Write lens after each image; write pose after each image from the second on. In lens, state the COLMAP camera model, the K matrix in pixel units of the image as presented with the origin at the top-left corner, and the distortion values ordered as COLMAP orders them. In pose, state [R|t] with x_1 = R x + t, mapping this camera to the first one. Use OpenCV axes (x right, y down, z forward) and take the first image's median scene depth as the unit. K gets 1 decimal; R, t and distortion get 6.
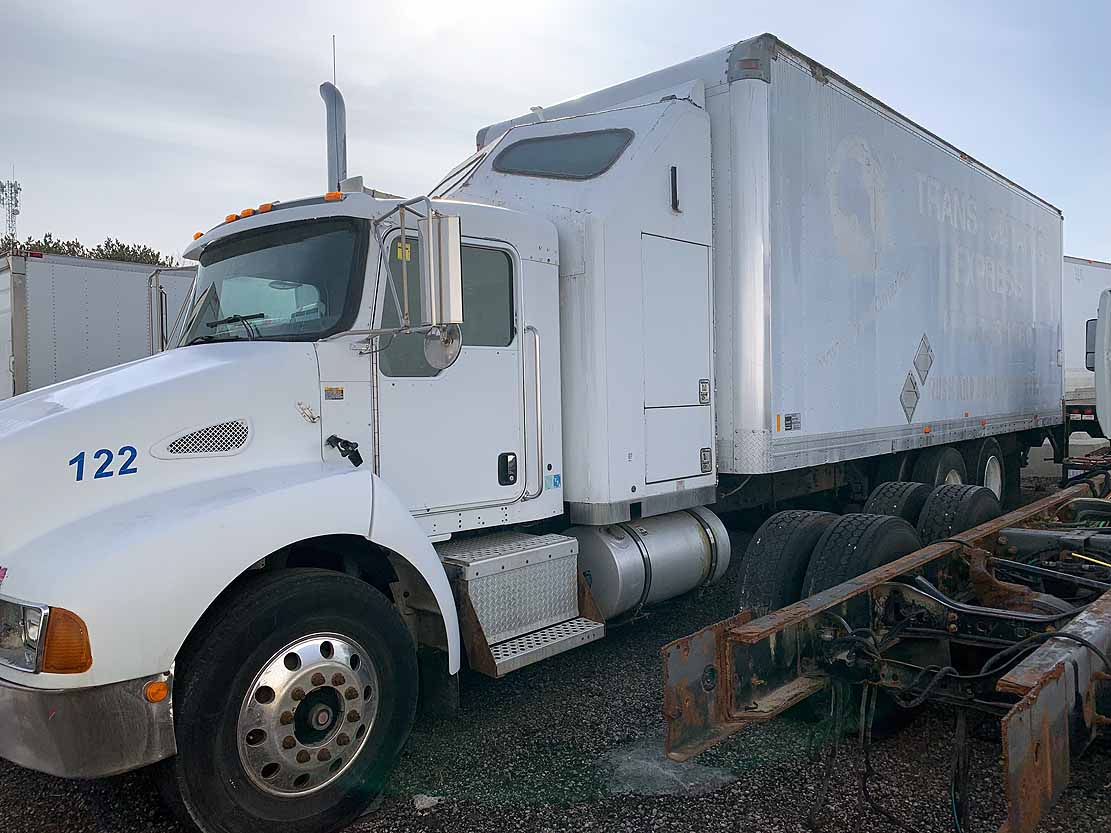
lens RADIAL K [[864.9, 0, 555.5], [0, 864.9, 416.5], [0, 0, 1]] dist [0.005282, -0.038924]
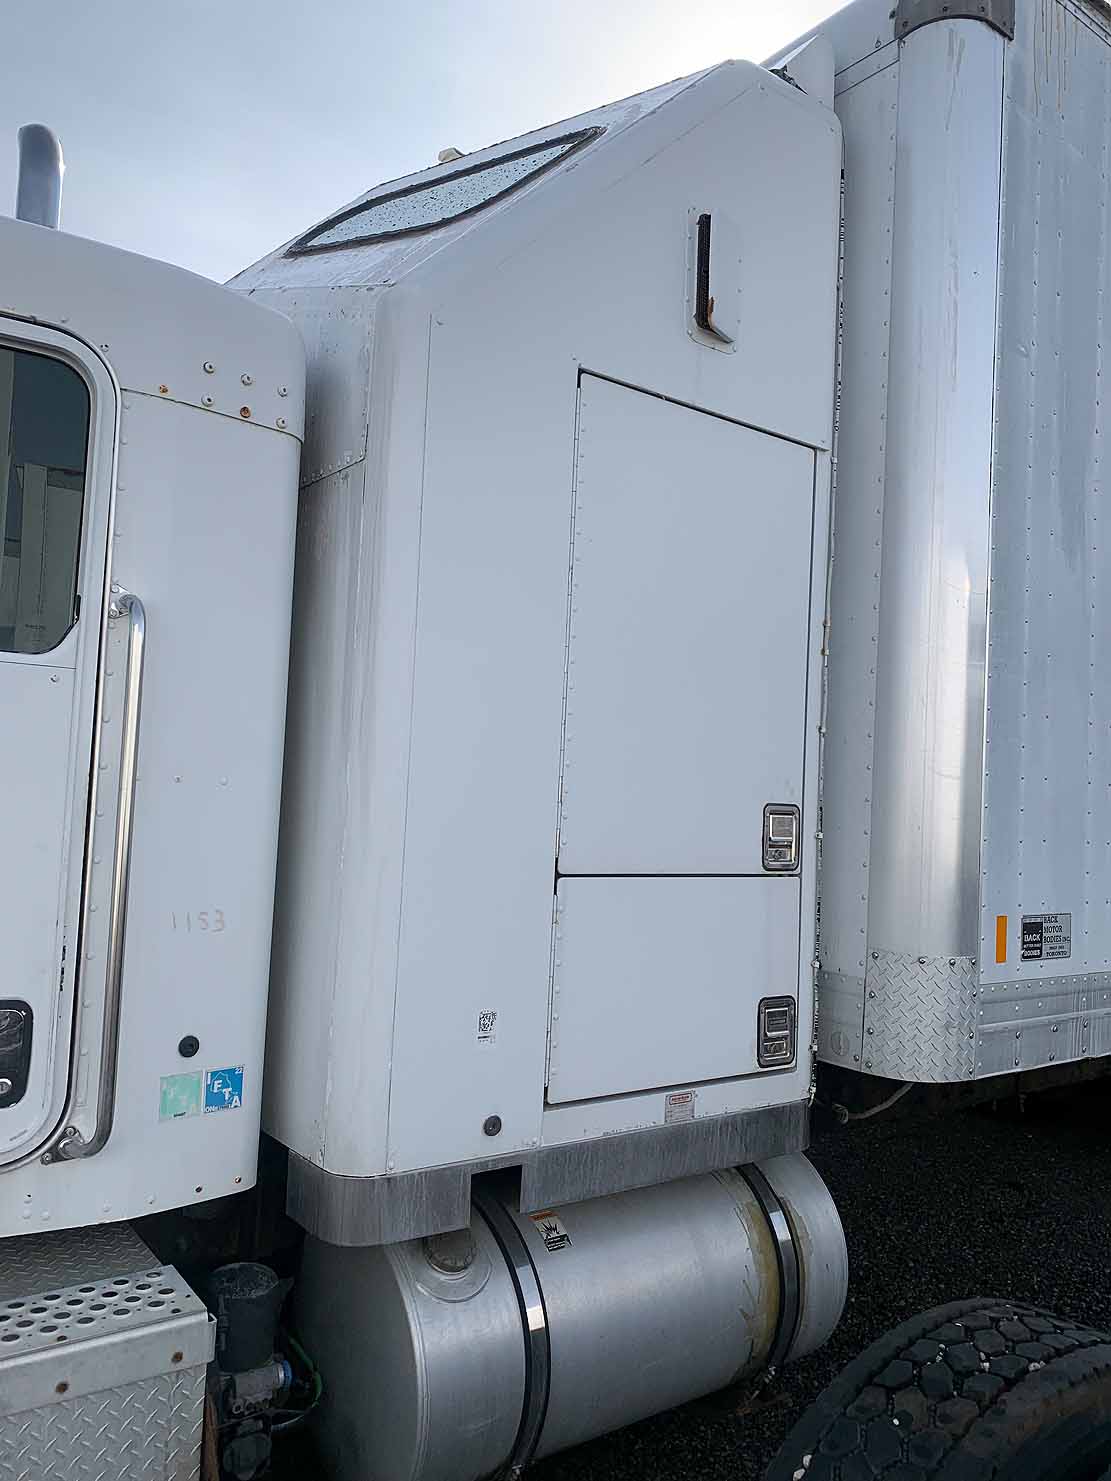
lens RADIAL K [[1153.0, 0, 555.5], [0, 1153.0, 740.5], [0, 0, 1]] dist [0.005282, -0.038924]
pose [[0.980879, 0.058843, -0.185510, 0.165460], [-0.073878, 0.994428, -0.075205, -0.026208], [0.180051, 0.087472, 0.979760, 0.504840]]
